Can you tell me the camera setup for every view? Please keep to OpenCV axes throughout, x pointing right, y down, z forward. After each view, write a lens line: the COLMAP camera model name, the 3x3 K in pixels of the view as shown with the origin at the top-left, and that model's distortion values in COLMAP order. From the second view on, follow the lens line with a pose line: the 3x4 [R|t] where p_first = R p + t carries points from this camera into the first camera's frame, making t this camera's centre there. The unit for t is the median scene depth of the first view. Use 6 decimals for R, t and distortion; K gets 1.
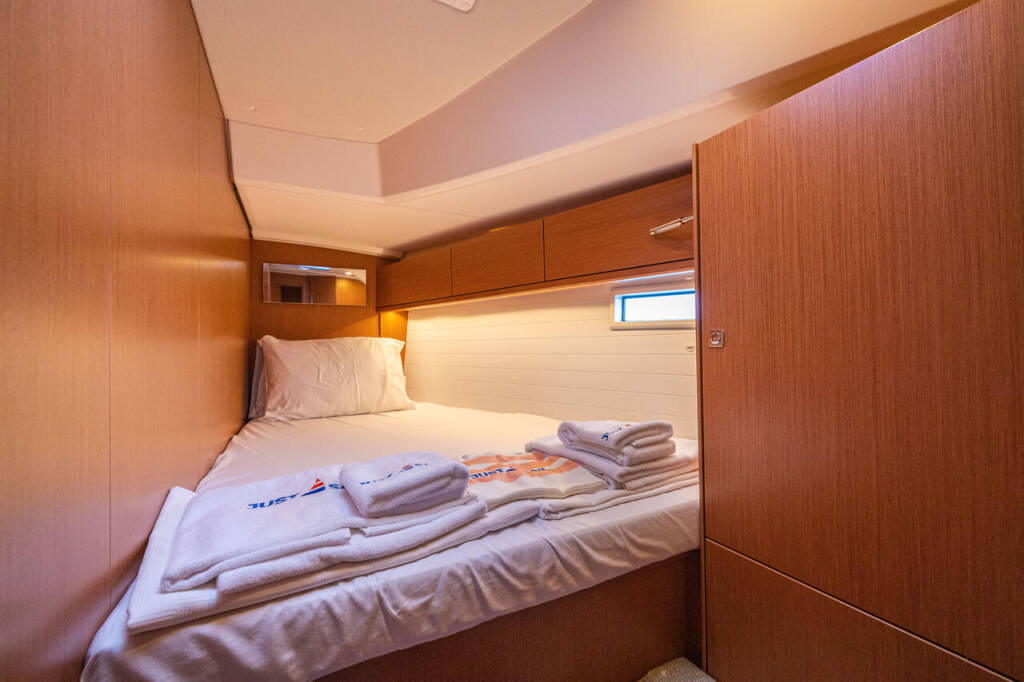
lens RADIAL K [[426.5, 0, 514.5], [0, 426.5, 338.6], [0, 0, 1]] dist [0.000202, 0.000000]
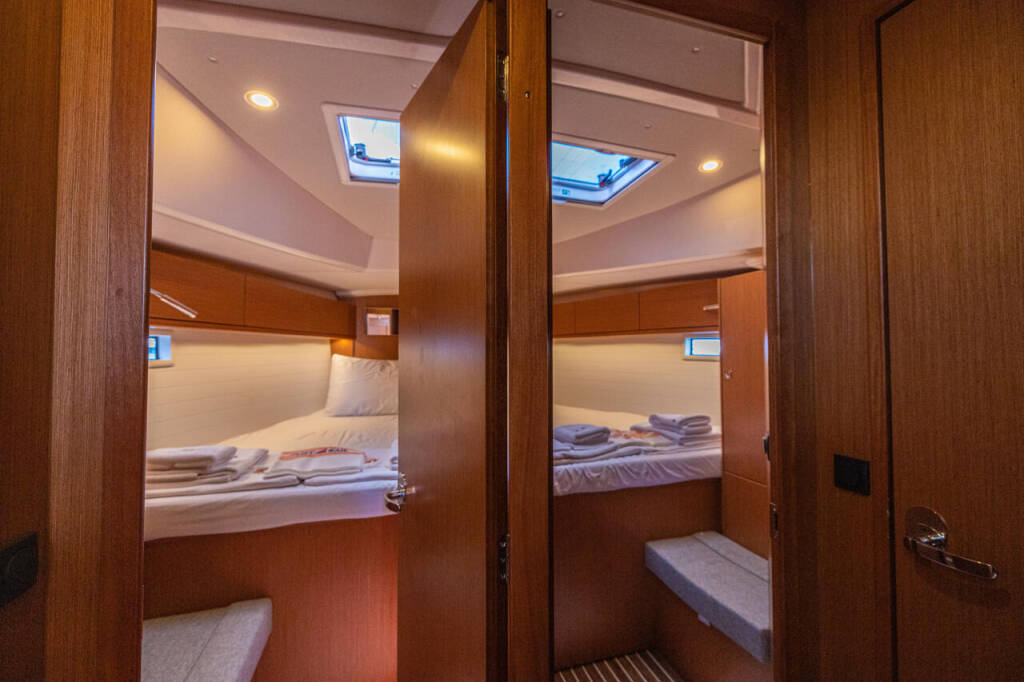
lens RADIAL K [[426.5, 0, 514.5], [0, 426.5, 338.6], [0, 0, 1]] dist [0.000202, 0.000000]
pose [[0.981803, 0.004232, -0.189855, -0.160667], [-0.006267, 0.999929, -0.010118, -0.148479], [0.189799, 0.011124, 0.981760, -1.242113]]
